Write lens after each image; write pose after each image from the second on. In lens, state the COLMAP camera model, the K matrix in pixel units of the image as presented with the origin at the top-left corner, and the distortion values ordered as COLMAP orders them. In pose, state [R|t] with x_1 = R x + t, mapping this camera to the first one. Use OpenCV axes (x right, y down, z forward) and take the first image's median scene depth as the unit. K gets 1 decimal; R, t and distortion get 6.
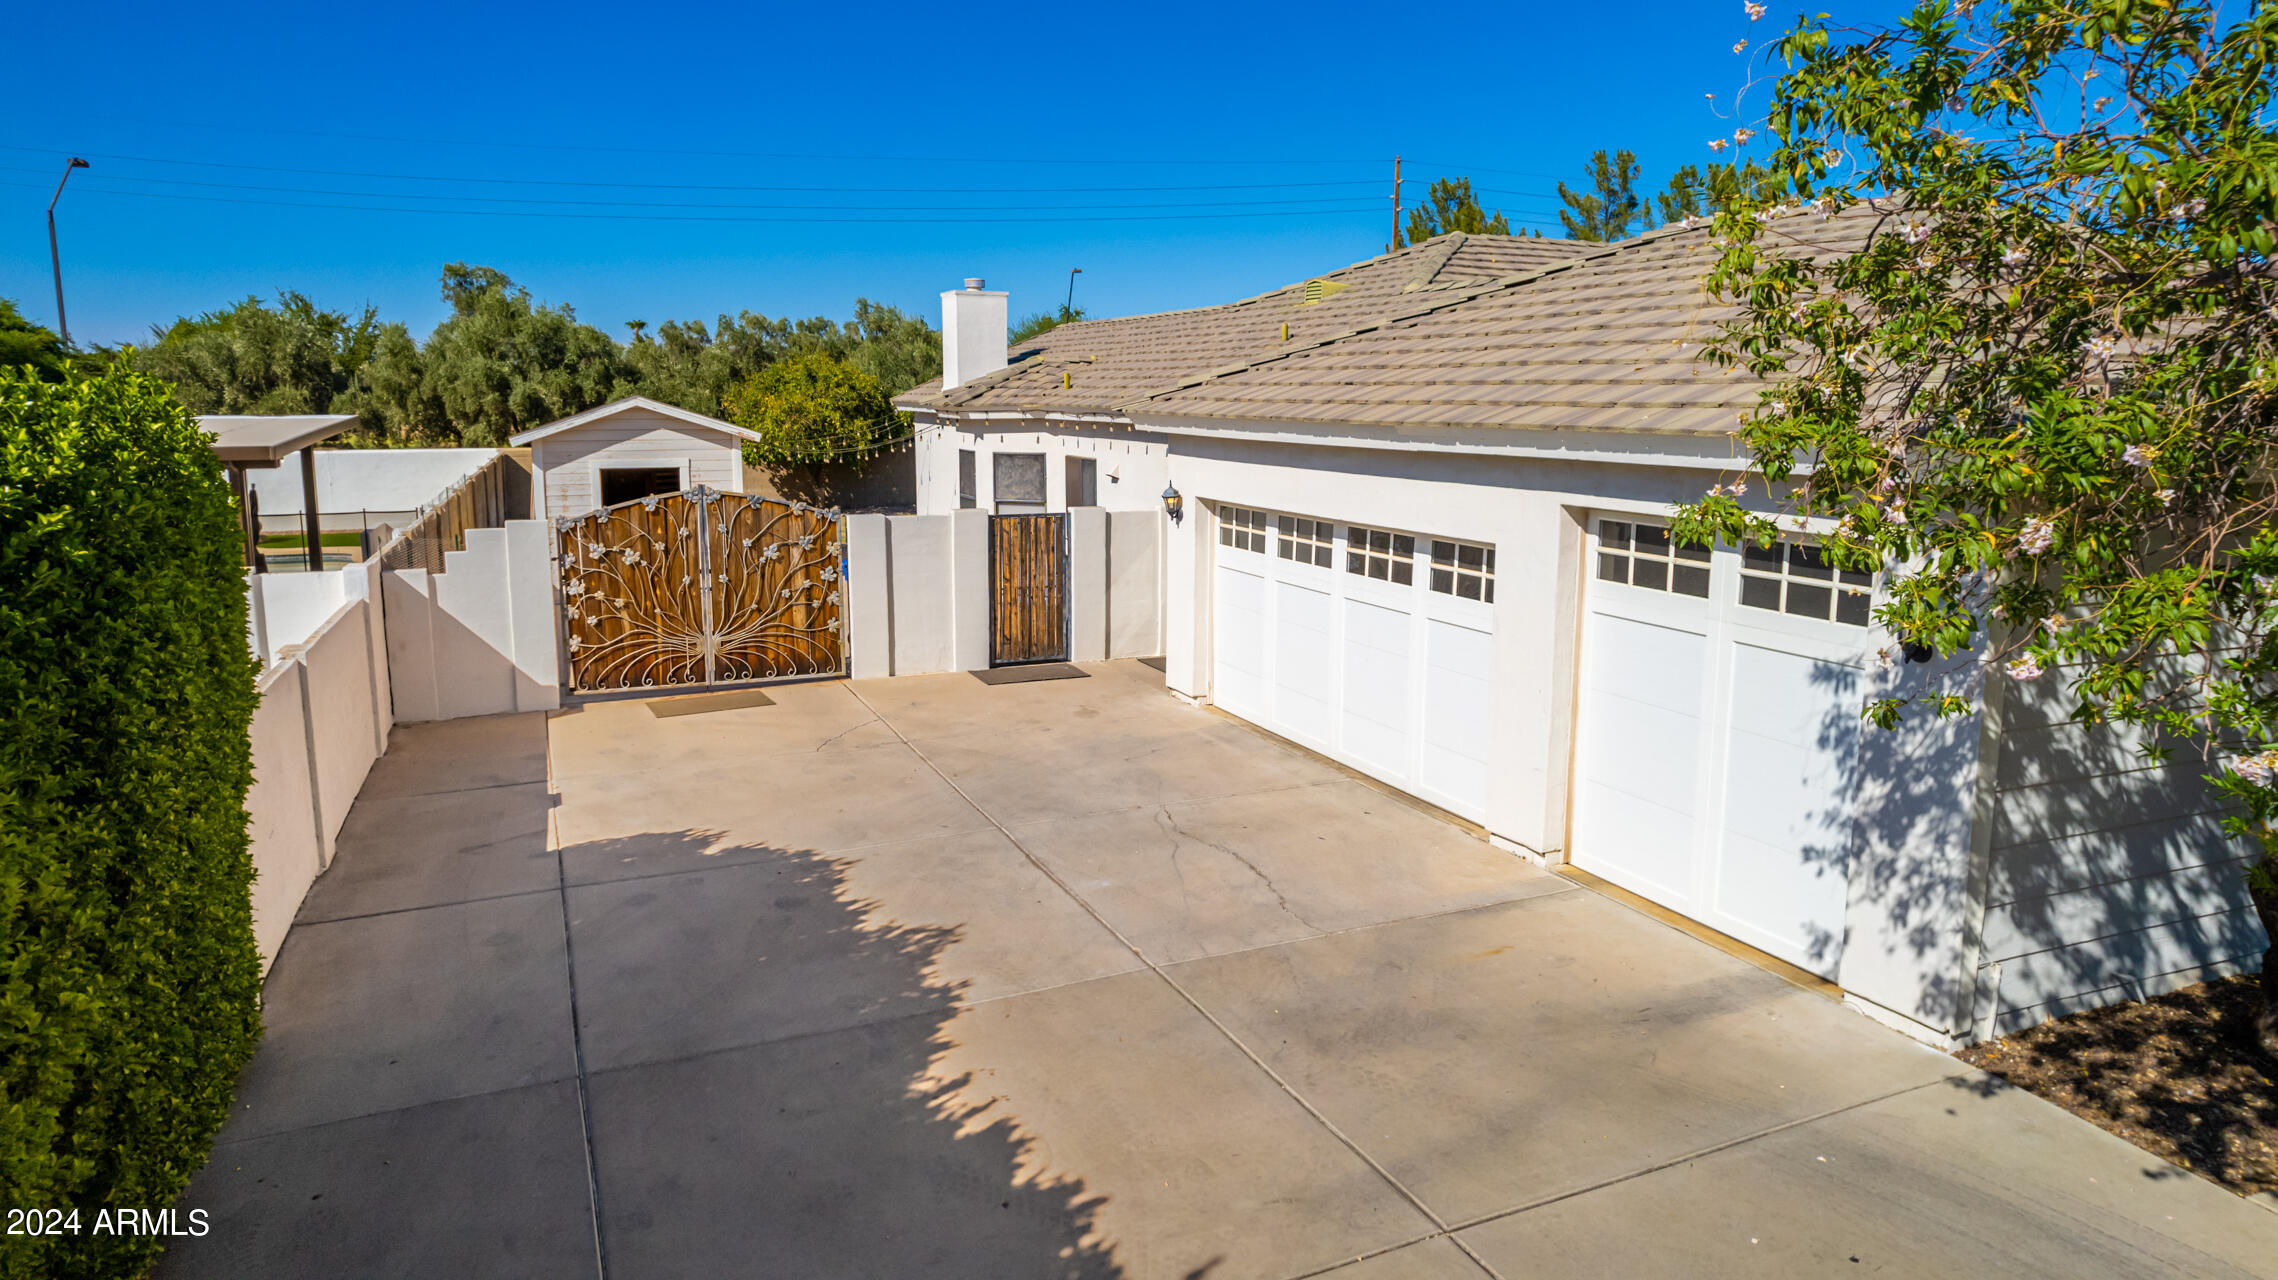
lens RADIAL K [[1464.2, 0, 1139.0], [0, 1464.2, 640.0], [0, 0, 1]] dist [-0.086062, 0.074902]
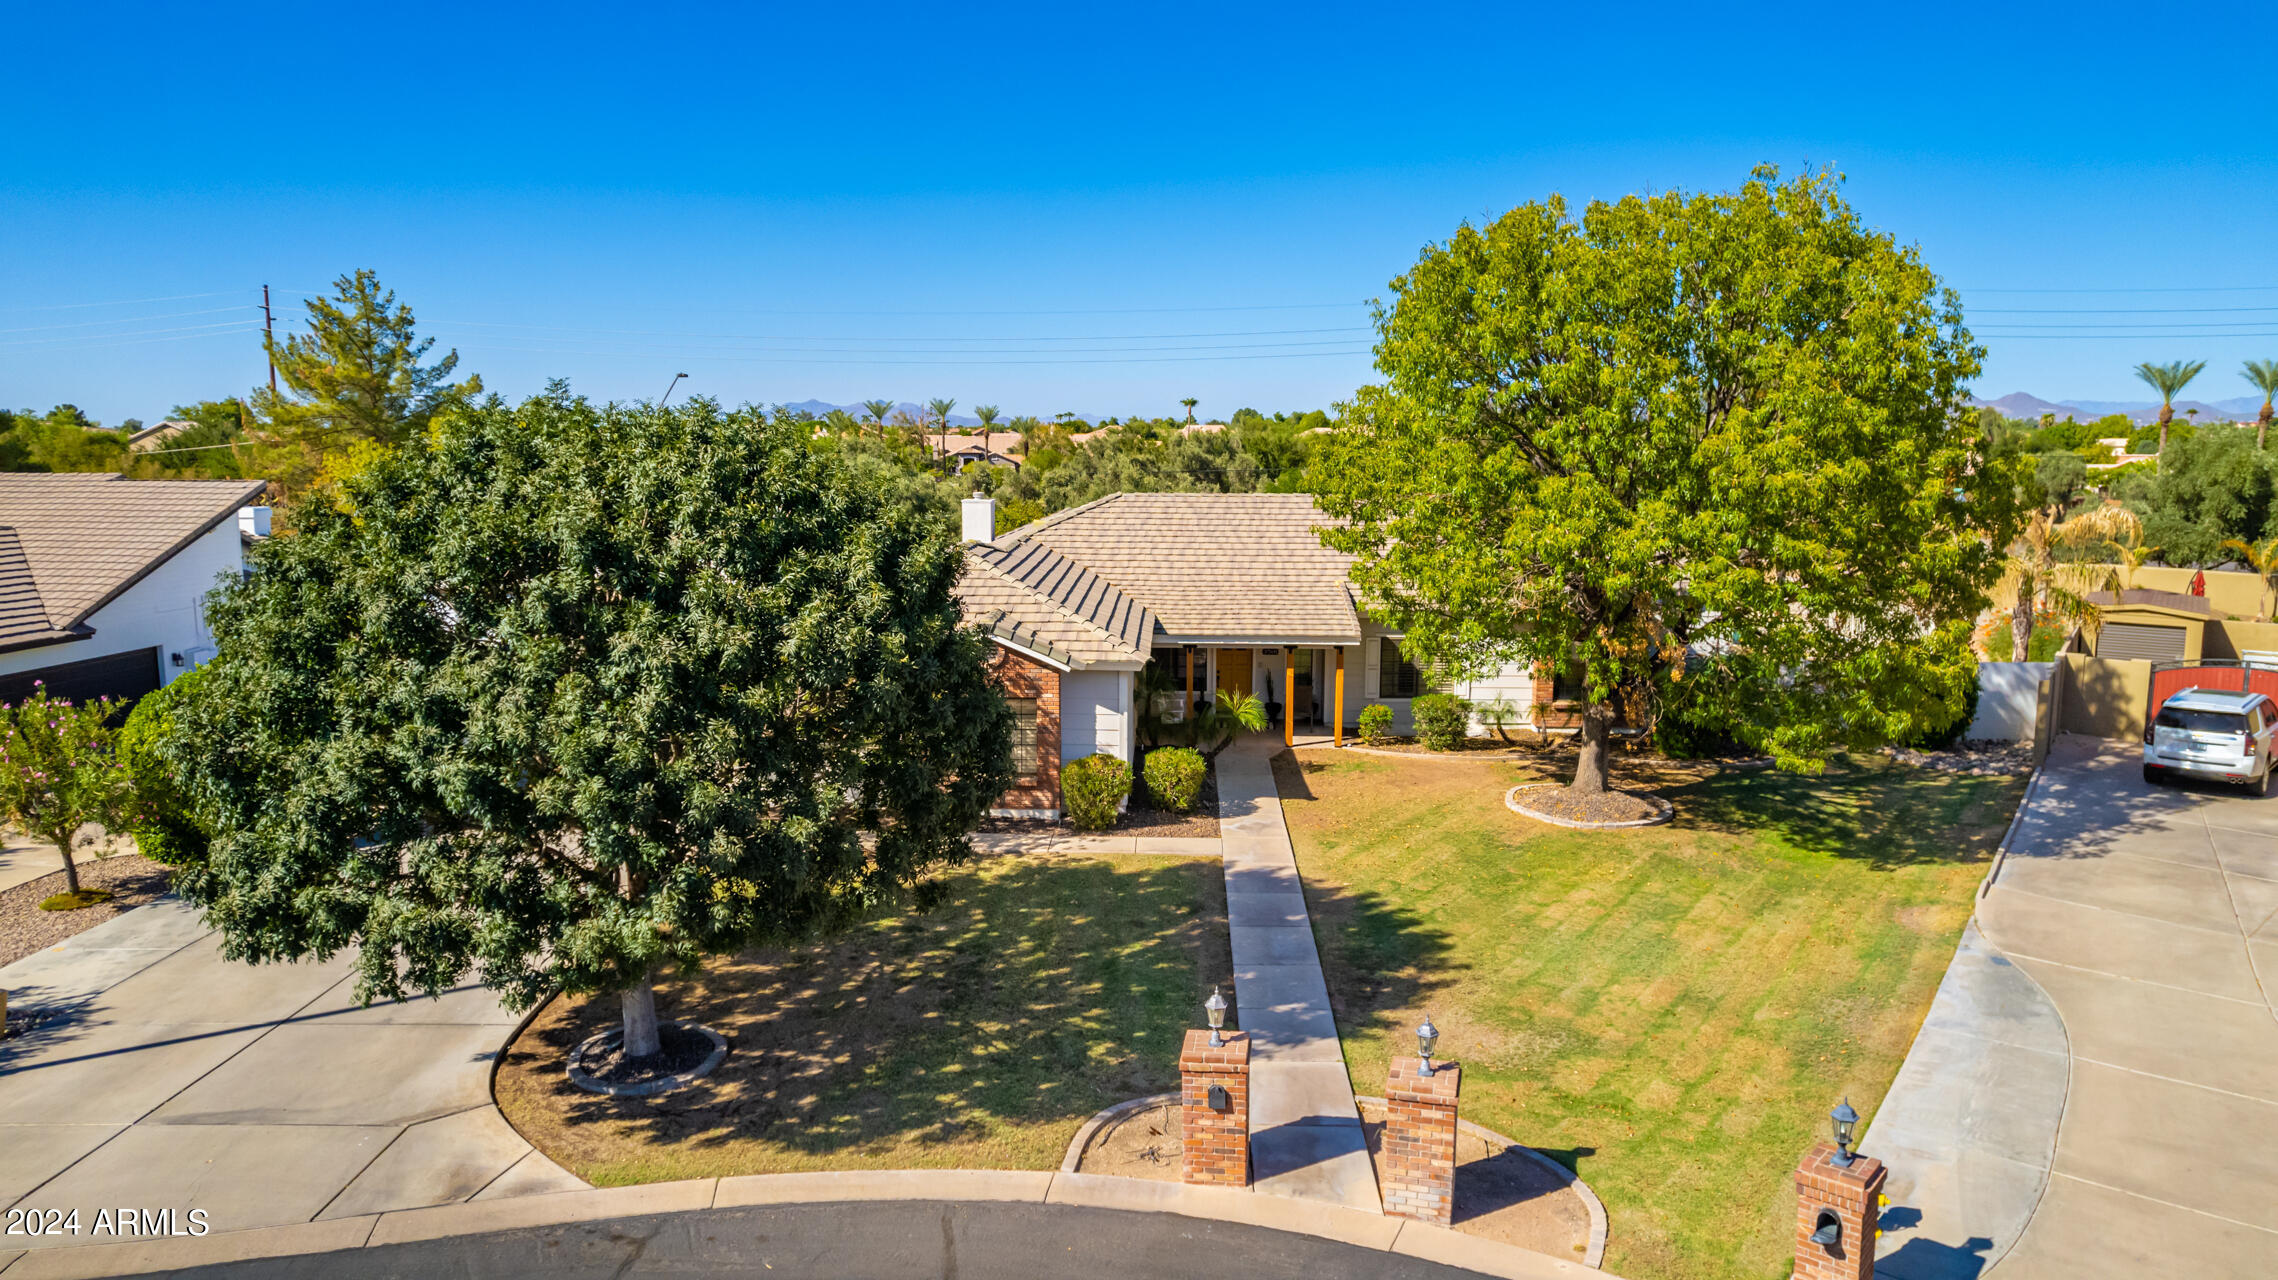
lens RADIAL K [[1464.2, 0, 1139.0], [0, 1464.2, 640.0], [0, 0, 1]] dist [-0.086062, 0.074902]
pose [[0.908743, 0.057958, -0.413311, 0.972383], [-0.070555, 0.997391, -0.015266, -0.056926], [0.411348, 0.043034, 0.910462, -0.674008]]
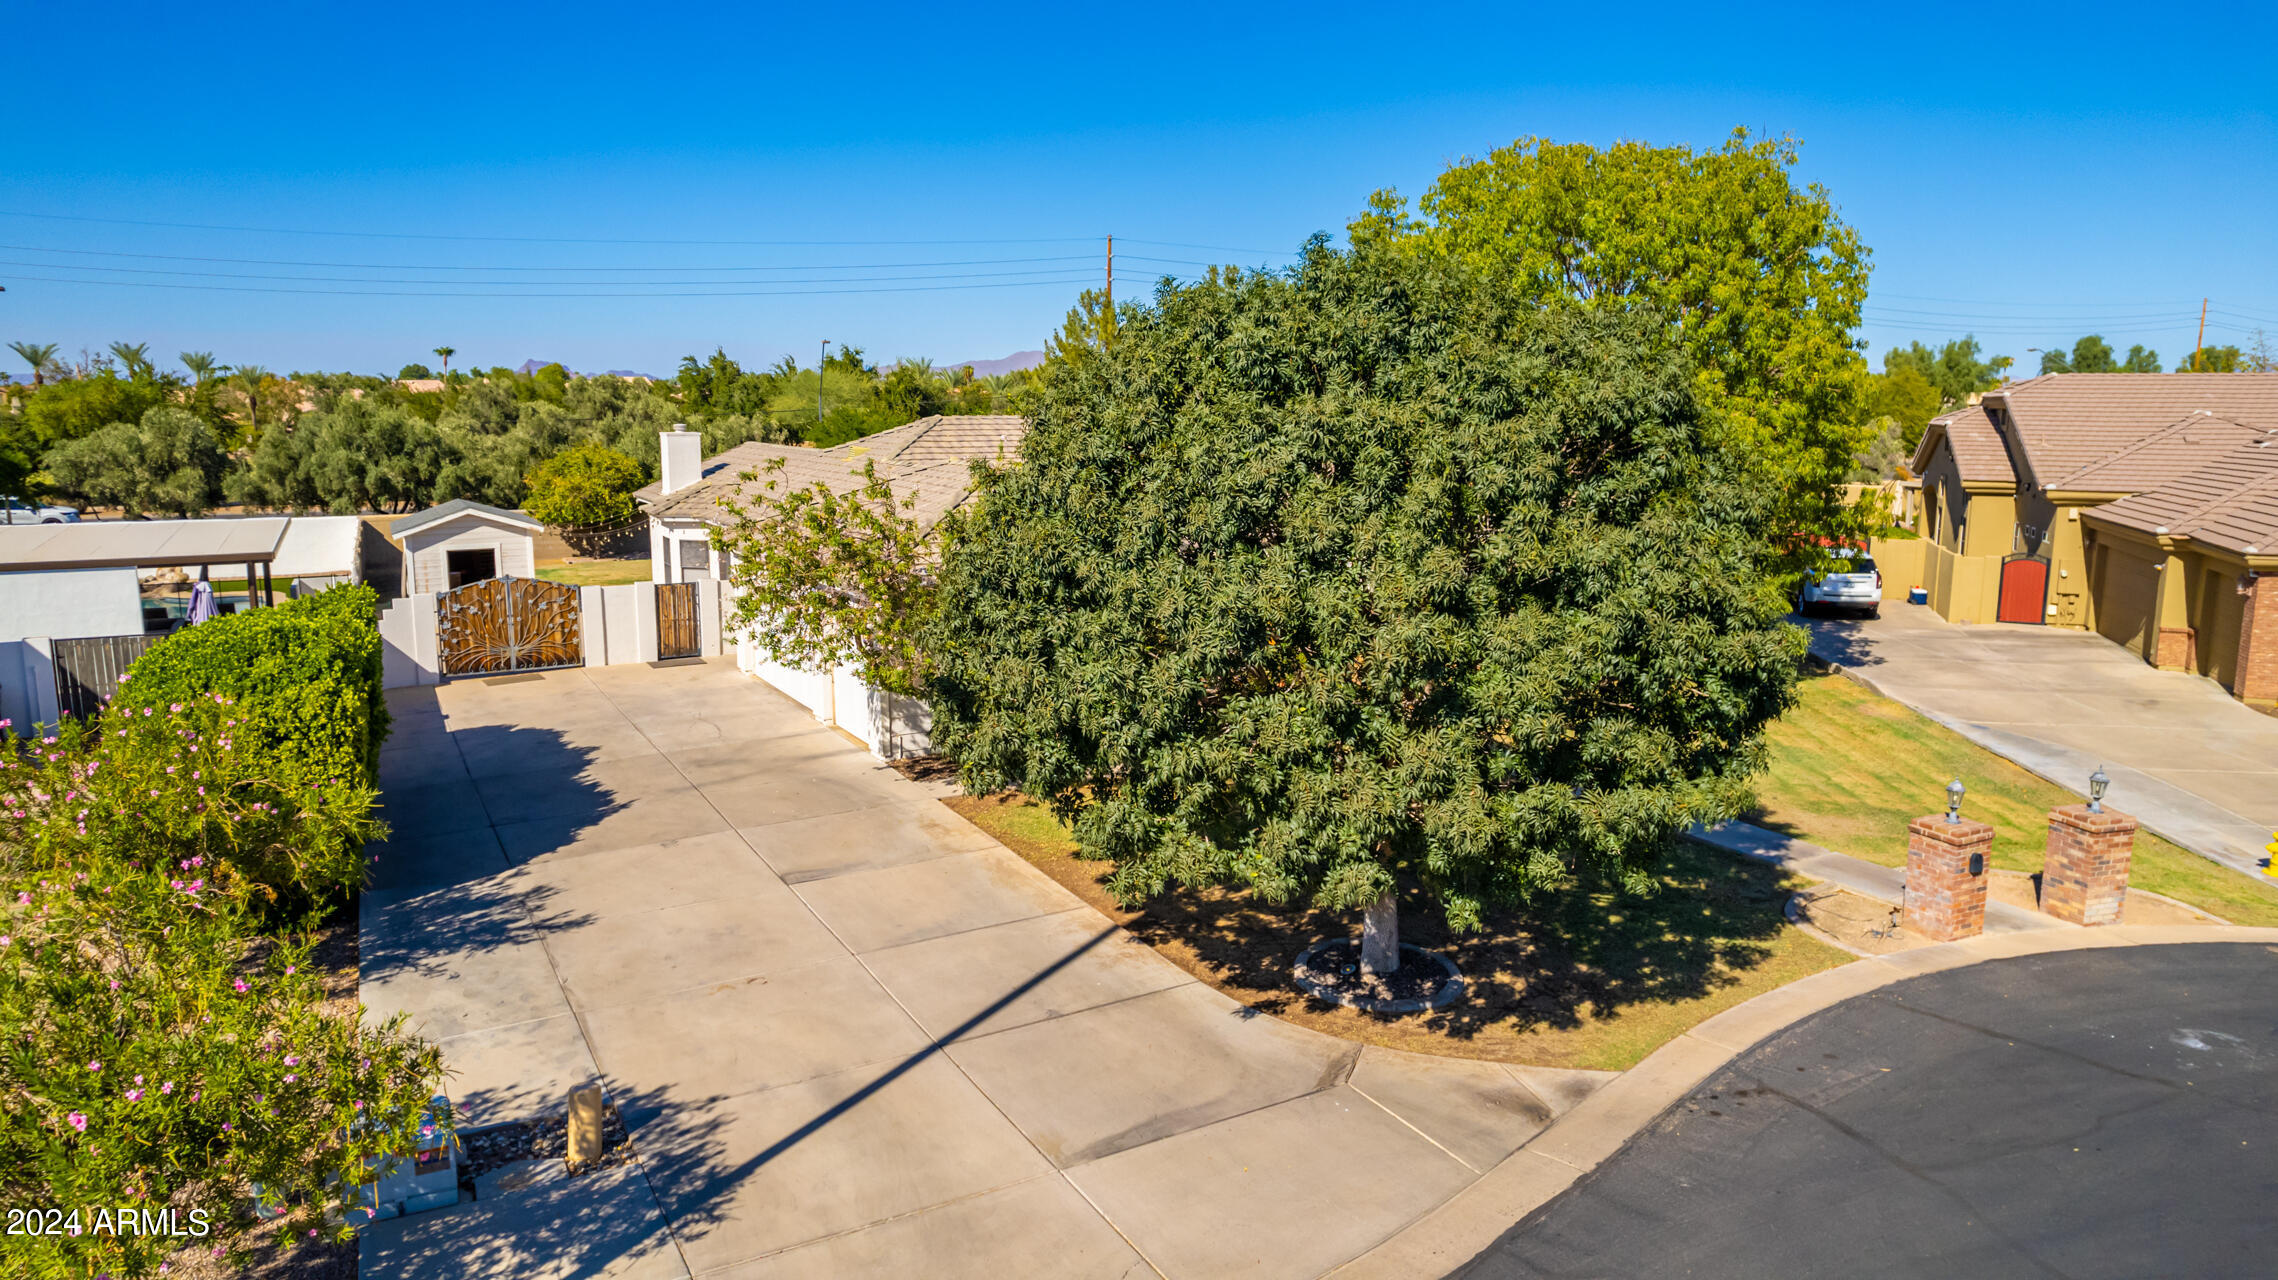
lens RADIAL K [[1464.2, 0, 1139.0], [0, 1464.2, 640.0], [0, 0, 1]] dist [-0.086062, 0.074902]
pose [[0.993202, -0.019451, 0.114767, 0.238946], [0.019637, 0.999807, -0.000490, 0.003782], [-0.114735, 0.002741, 0.993392, -0.772475]]
